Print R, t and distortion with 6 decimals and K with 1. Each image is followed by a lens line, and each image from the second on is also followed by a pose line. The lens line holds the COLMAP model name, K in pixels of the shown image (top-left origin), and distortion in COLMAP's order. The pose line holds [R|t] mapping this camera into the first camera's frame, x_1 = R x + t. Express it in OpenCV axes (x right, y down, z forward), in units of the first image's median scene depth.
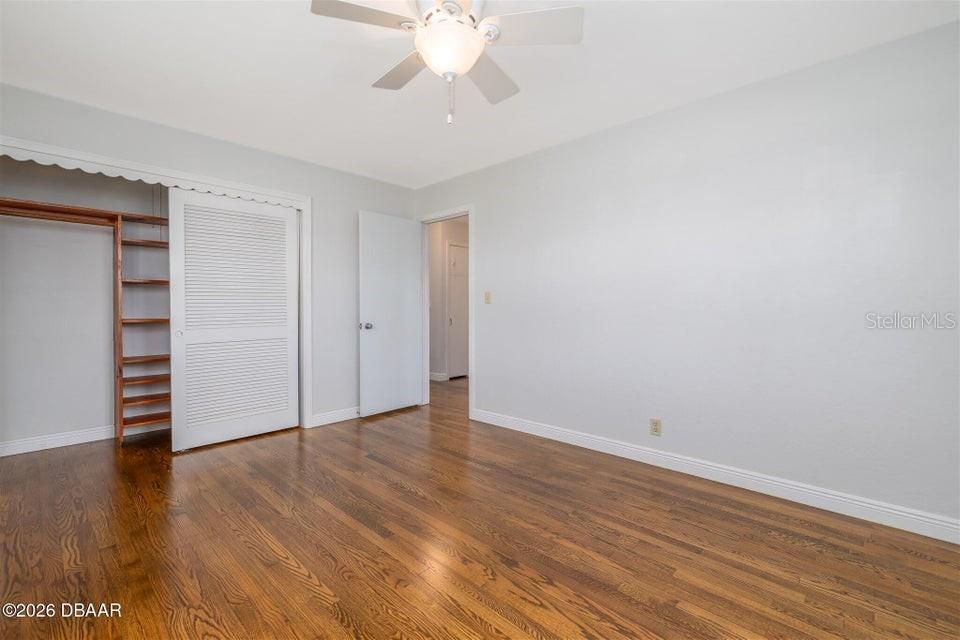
lens RADIAL K [[404.2, 0, 471.2], [0, 404.2, 307.5], [0, 0, 1]] dist [0.002446, 0.000134]
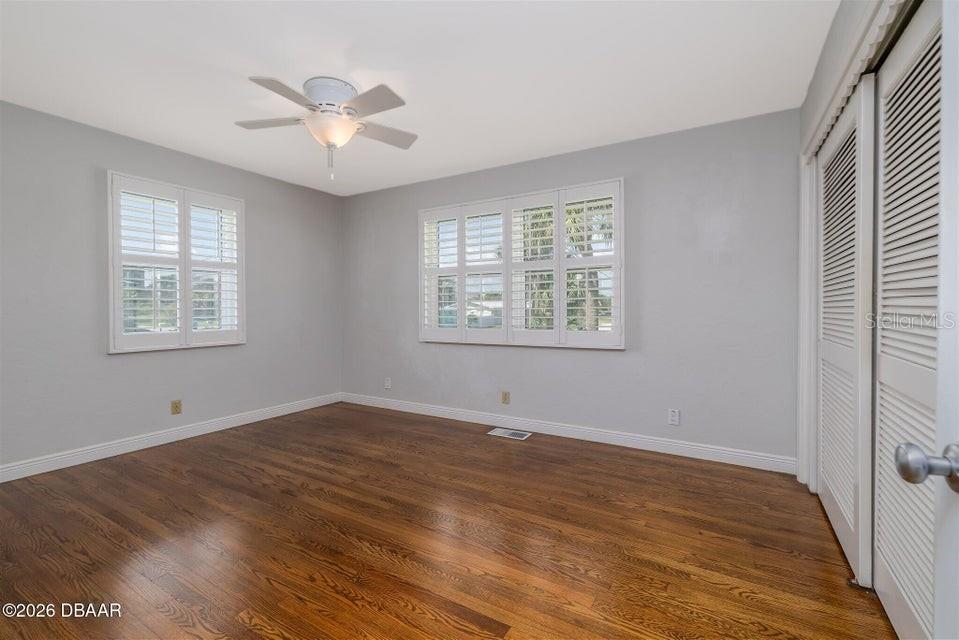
lens RADIAL K [[403.8, 0, 470.7], [0, 403.8, 307.5], [0, 0, 1]] dist [0.002446, 0.000134]
pose [[-0.972601, 0.000732, -0.232481, -0.180629], [-0.001729, 0.999945, 0.010381, -0.009415], [0.232476, 0.010498, -0.972546, 2.312068]]
